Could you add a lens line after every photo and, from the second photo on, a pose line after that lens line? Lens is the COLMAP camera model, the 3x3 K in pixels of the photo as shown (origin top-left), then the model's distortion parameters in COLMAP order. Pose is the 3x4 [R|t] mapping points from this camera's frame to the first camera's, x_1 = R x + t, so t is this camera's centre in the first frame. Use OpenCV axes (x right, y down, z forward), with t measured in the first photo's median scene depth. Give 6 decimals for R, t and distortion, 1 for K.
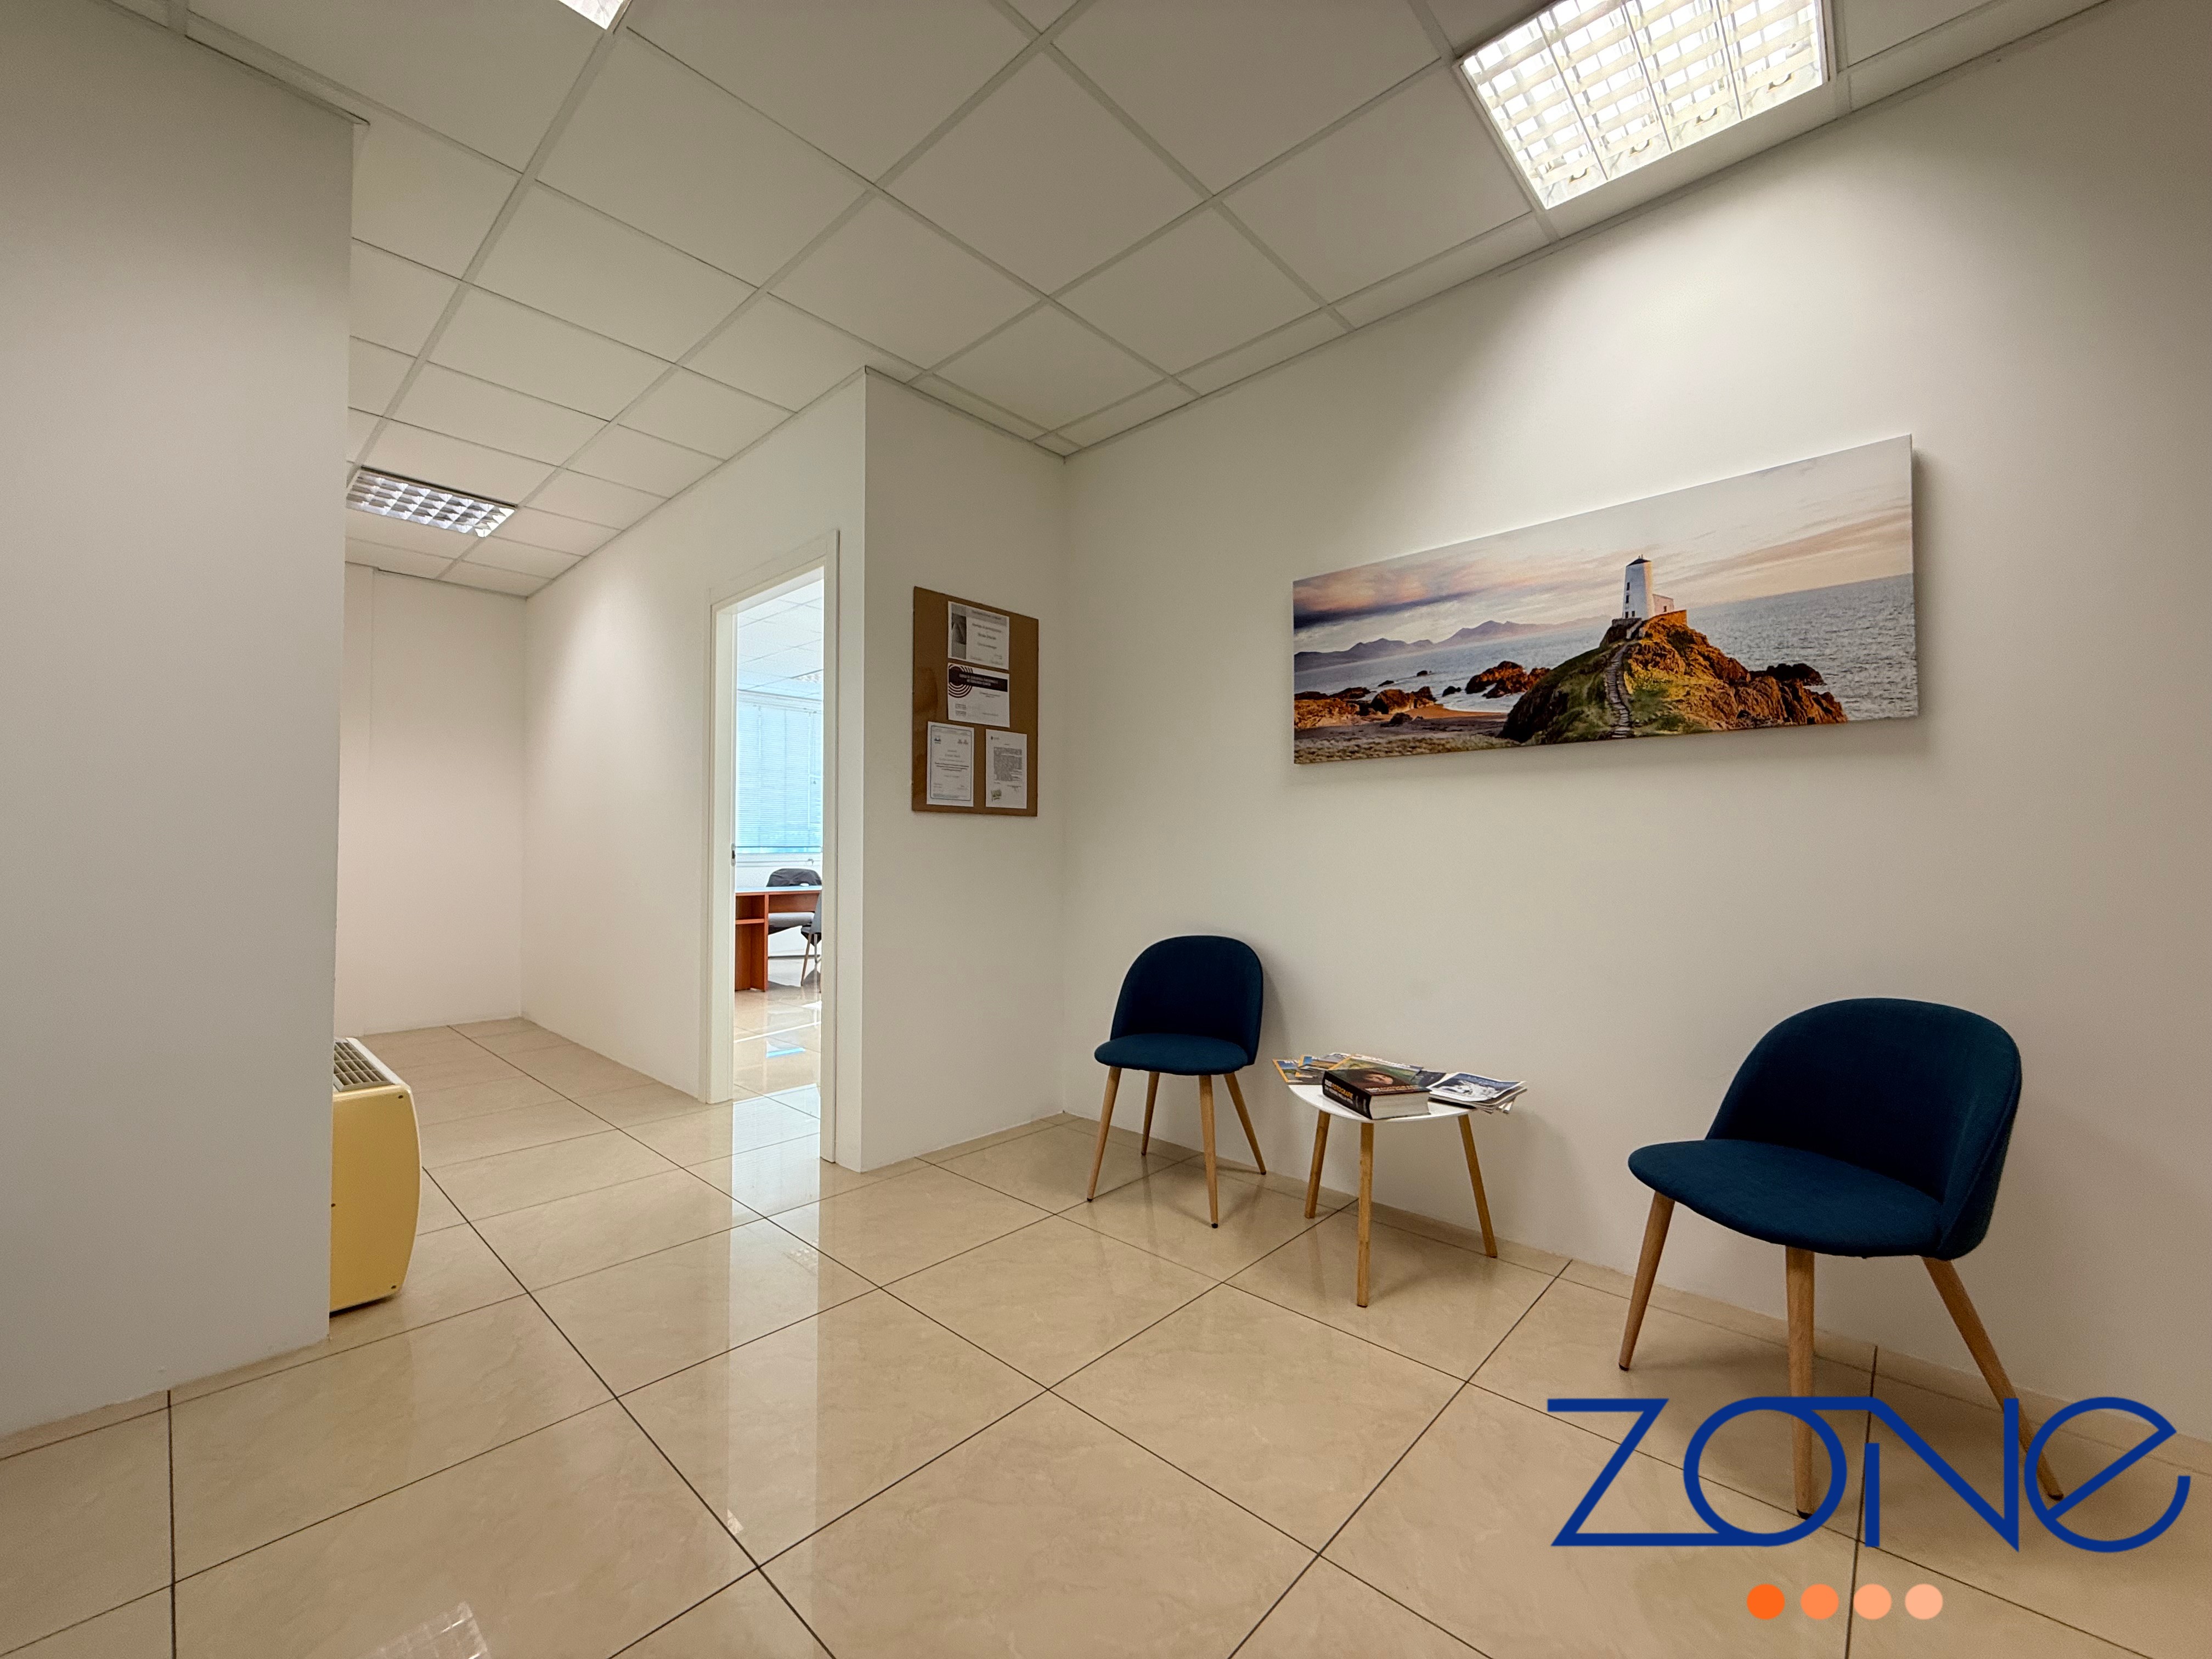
lens RADIAL K [[880.2, 0, 1099.6], [0, 880.2, 834.4], [0, 0, 1]] dist [-0.002306, -0.001001]
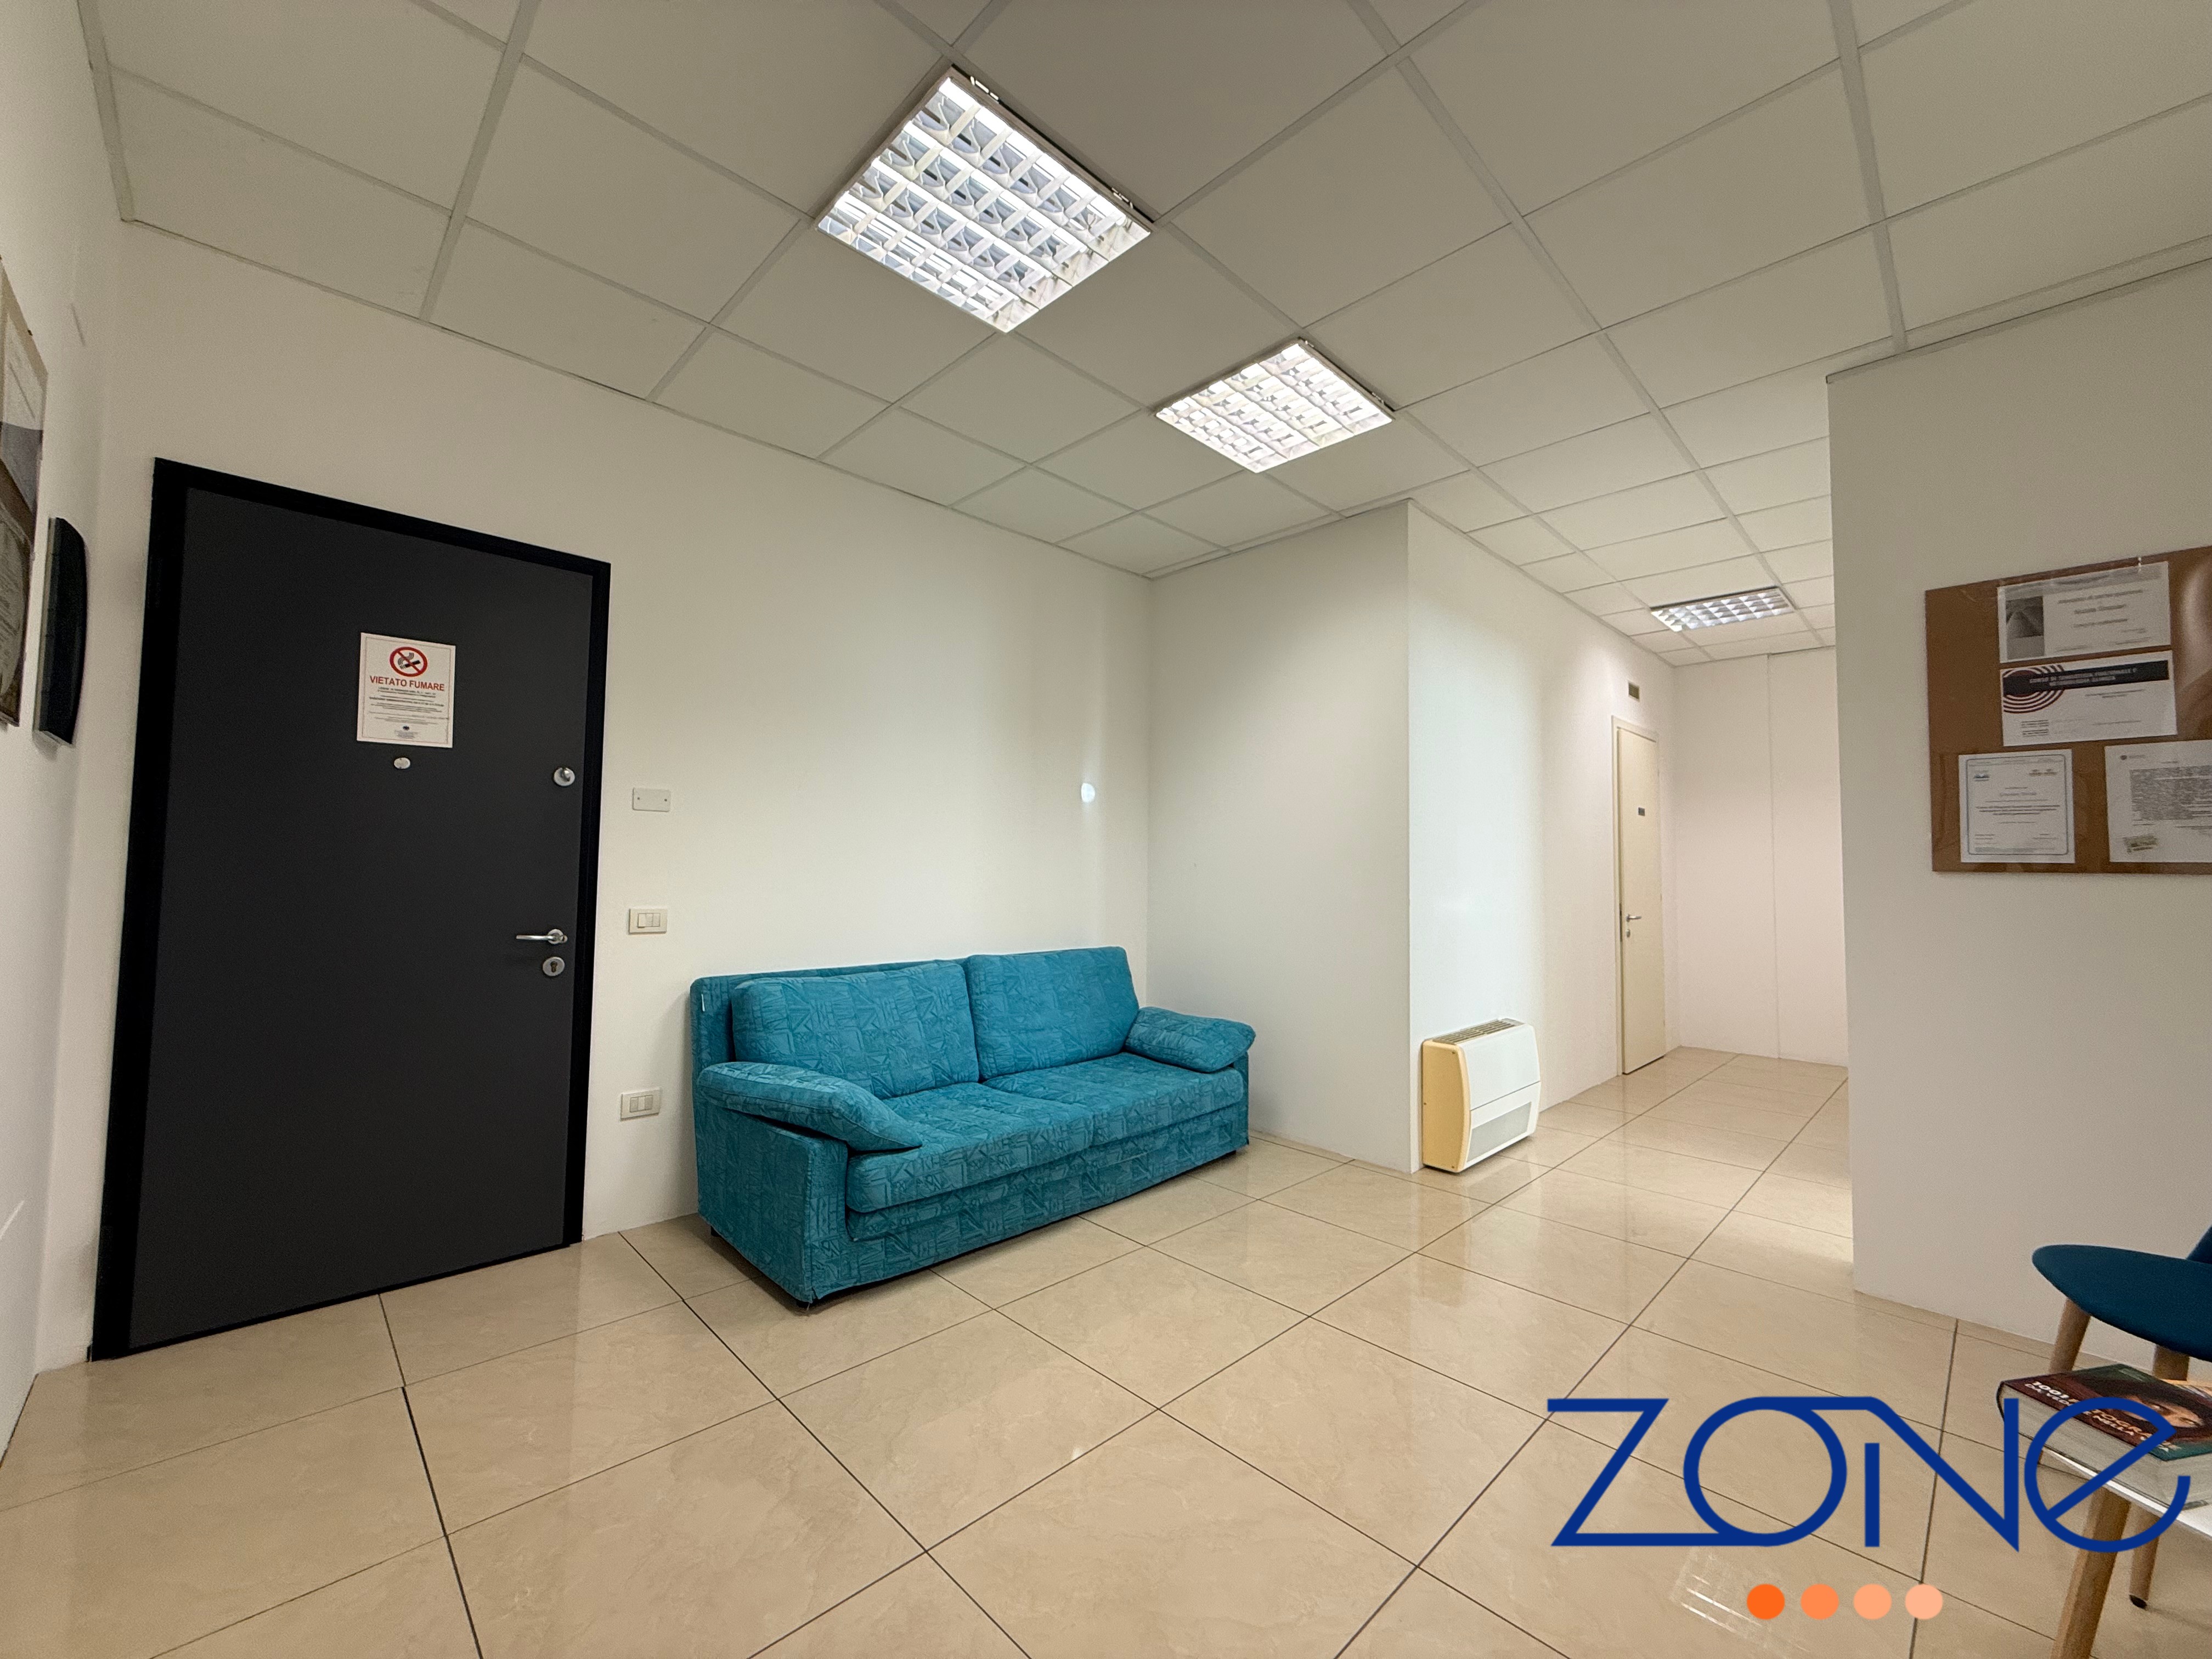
lens RADIAL K [[880.2, 0, 1081.8], [0, 880.2, 827.2], [0, 0, 1]] dist [-0.002306, -0.001001]
pose [[-0.066866, -0.049949, -0.996511, 0.741207], [0.002946, 0.998732, -0.050258, -0.033629], [0.997758, -0.006297, -0.066634, 0.333586]]
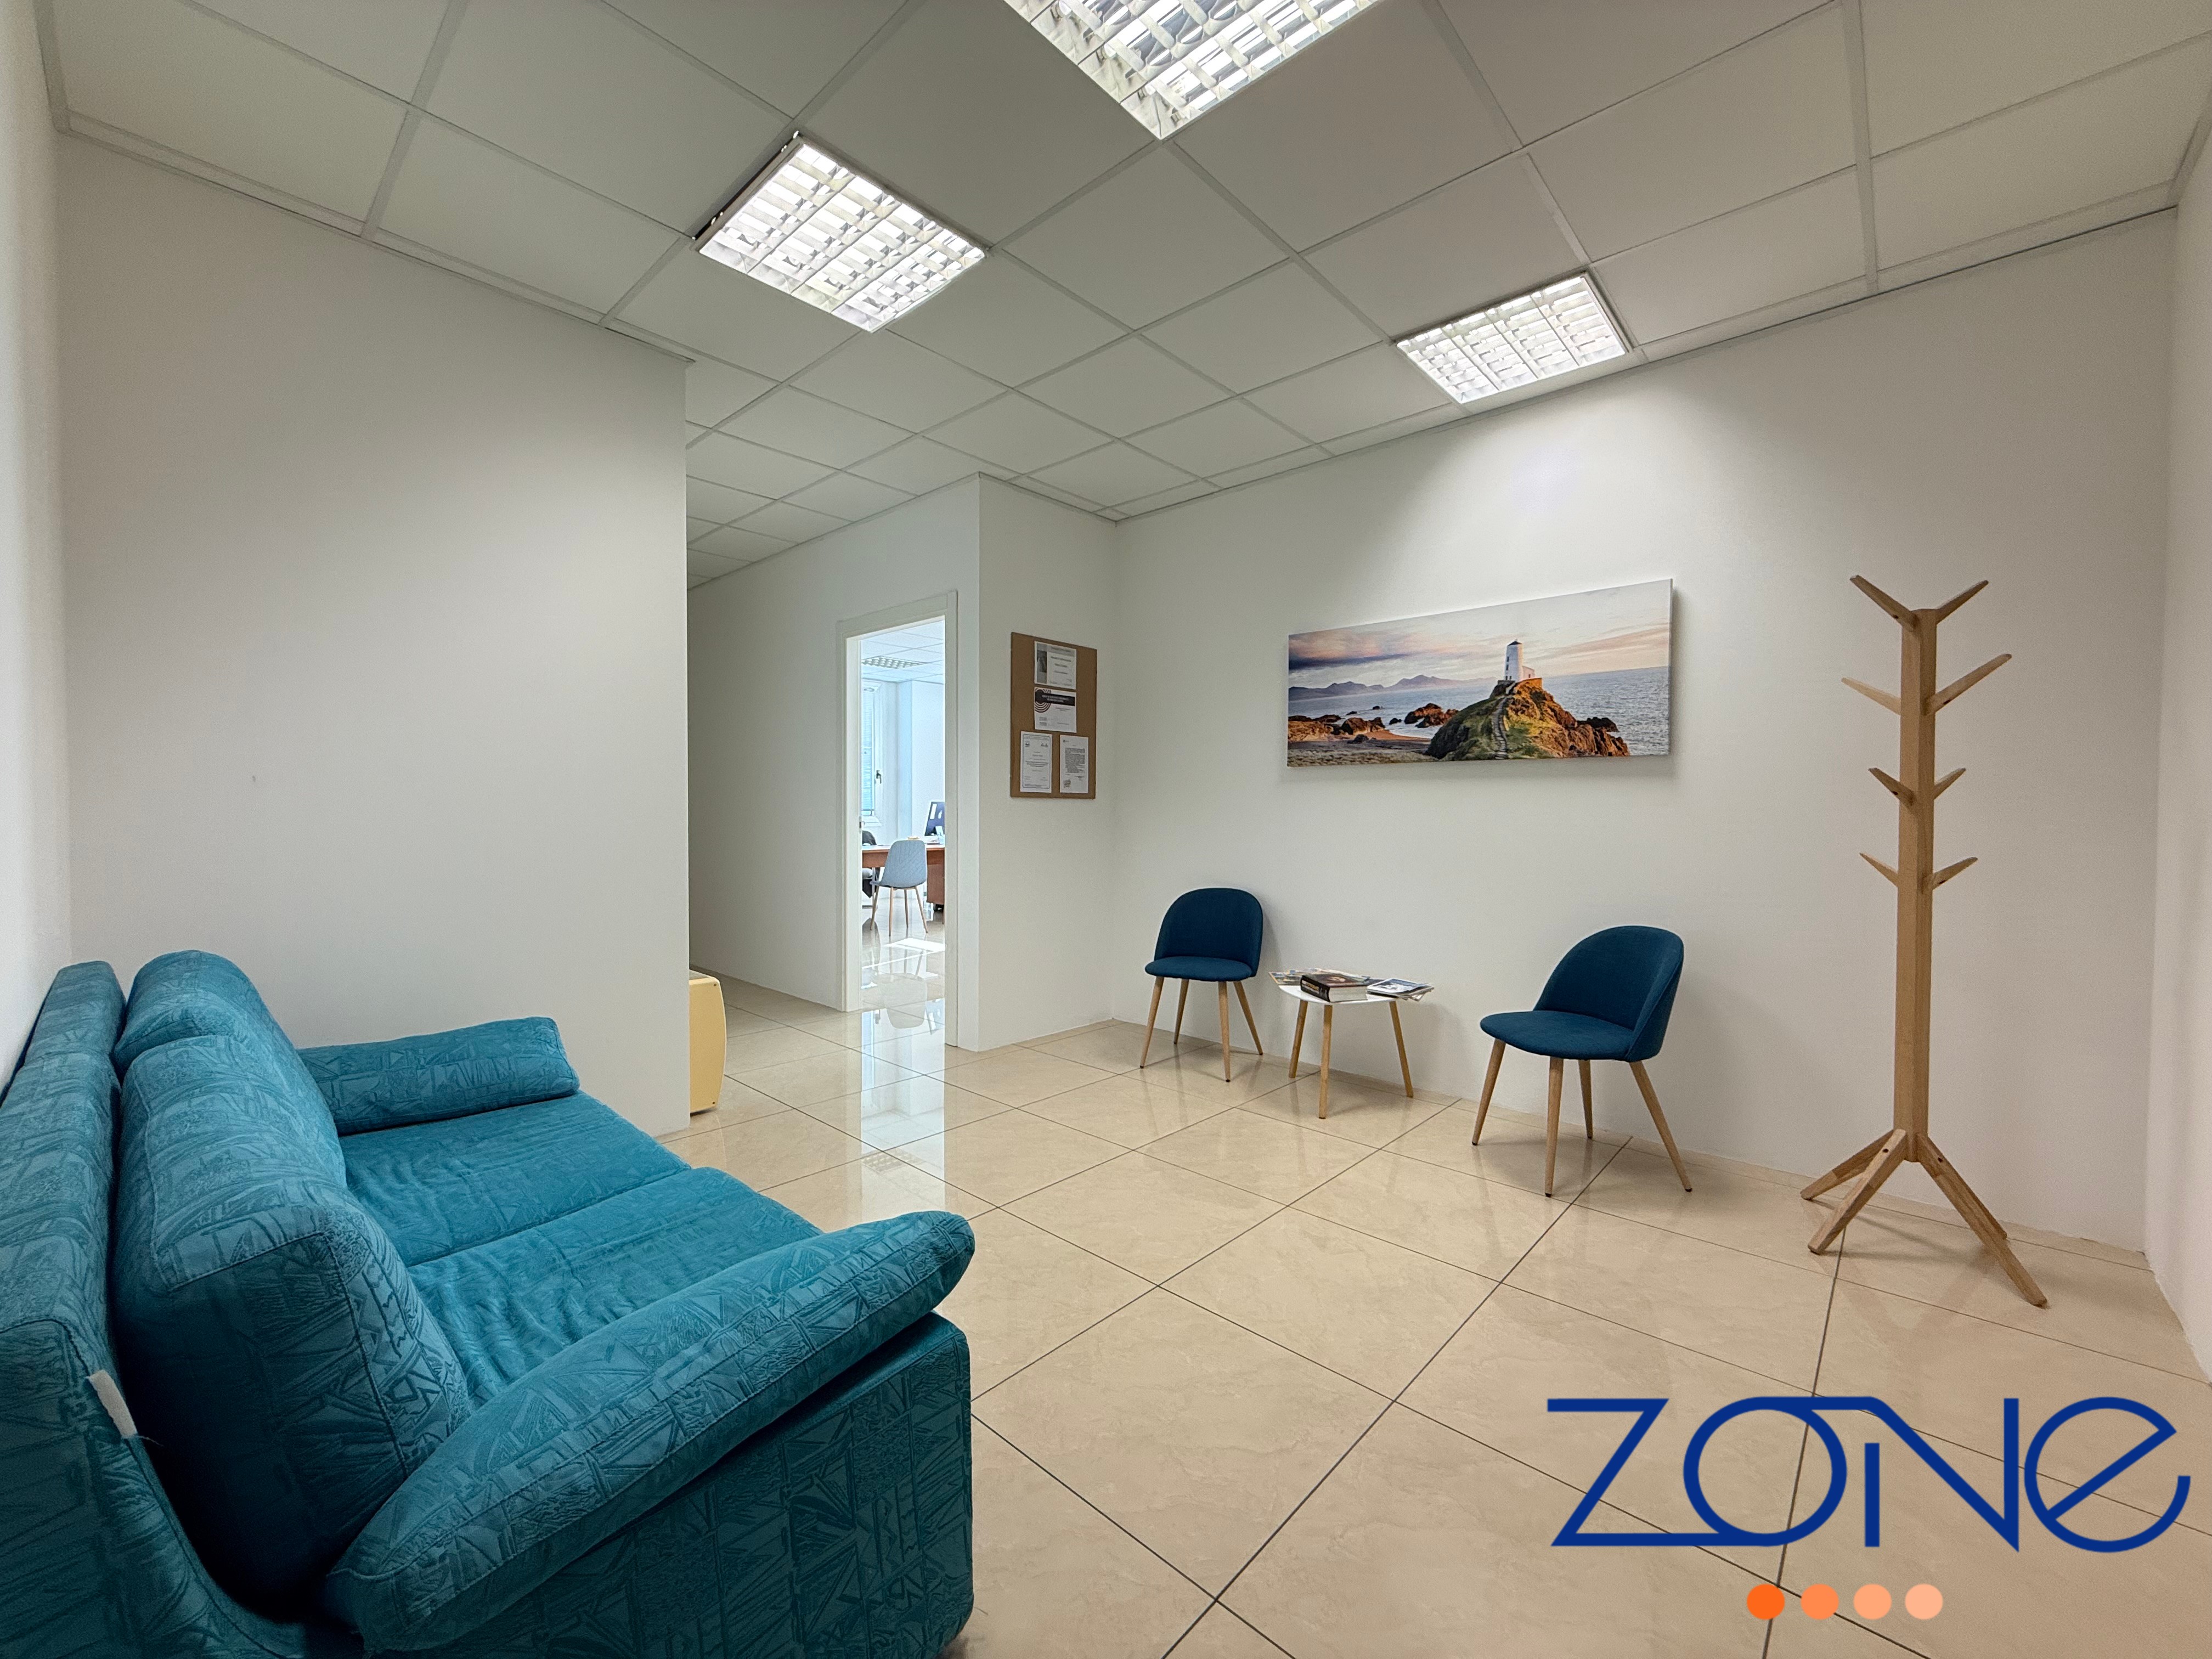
lens RADIAL K [[880.2, 0, 1090.3], [0, 880.2, 828.8], [0, 0, 1]] dist [-0.002306, -0.001001]
pose [[0.999898, 0.007771, -0.011976, -0.082632], [-0.007292, 0.999191, 0.039555, -0.036940], [0.012274, -0.039464, 0.999146, -0.447472]]
